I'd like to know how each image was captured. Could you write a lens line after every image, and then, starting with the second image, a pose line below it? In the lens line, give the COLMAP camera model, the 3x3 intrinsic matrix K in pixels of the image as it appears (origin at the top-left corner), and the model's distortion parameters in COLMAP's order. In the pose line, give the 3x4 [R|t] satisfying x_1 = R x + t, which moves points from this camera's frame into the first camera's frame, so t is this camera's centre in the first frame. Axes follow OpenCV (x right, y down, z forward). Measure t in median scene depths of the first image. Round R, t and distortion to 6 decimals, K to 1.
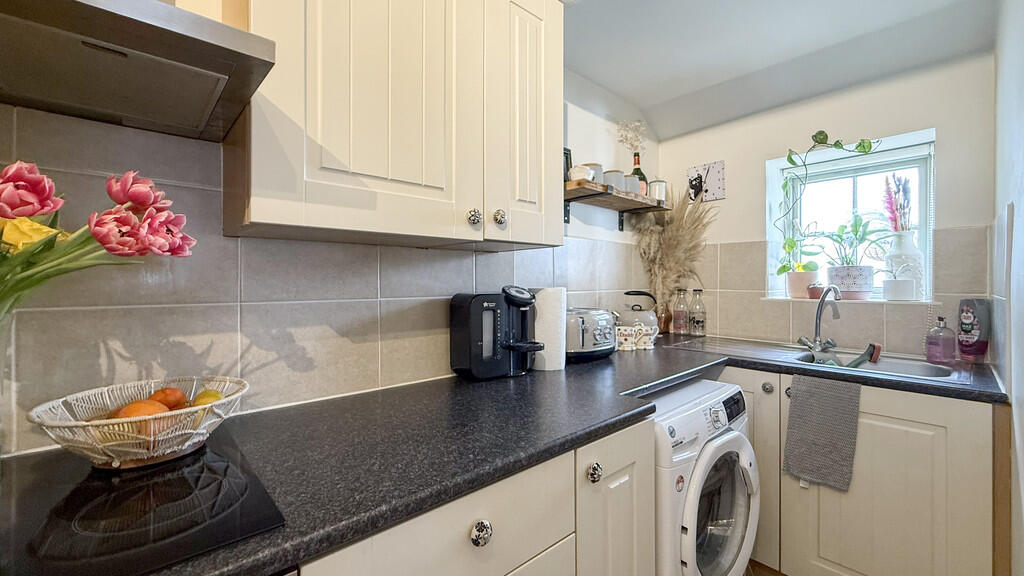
lens RADIAL K [[413.2, 0, 508.1], [0, 413.2, 281.4], [0, 0, 1]] dist [-0.000014, 0.000006]
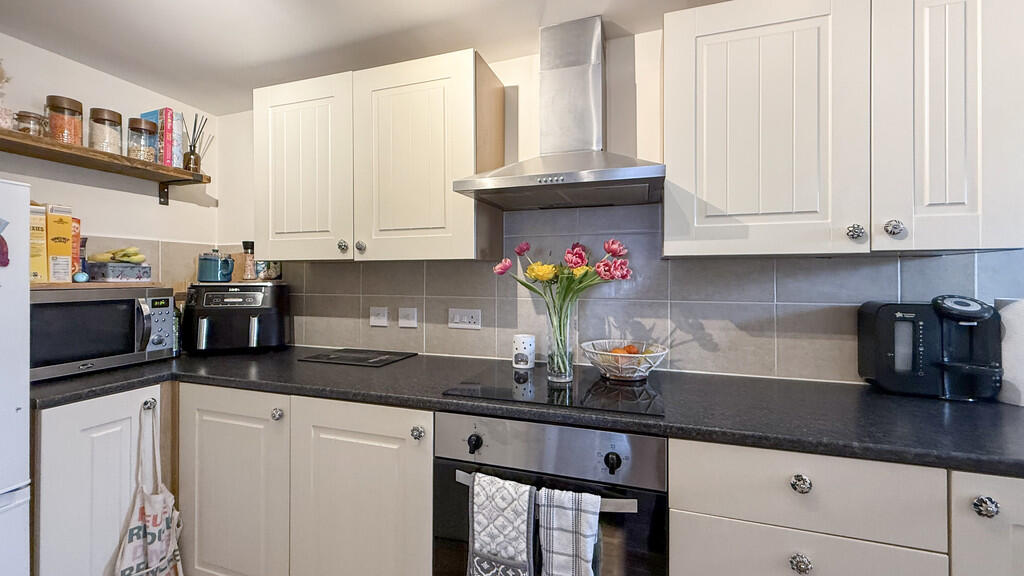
lens RADIAL K [[413.2, 0, 508.1], [0, 413.2, 281.4], [0, 0, 1]] dist [-0.000014, 0.000006]
pose [[0.496343, 0.010989, -0.868057, 0.414453], [-0.000937, 0.999926, 0.012122, -0.040475], [0.868126, -0.005203, 0.496317, -0.323263]]
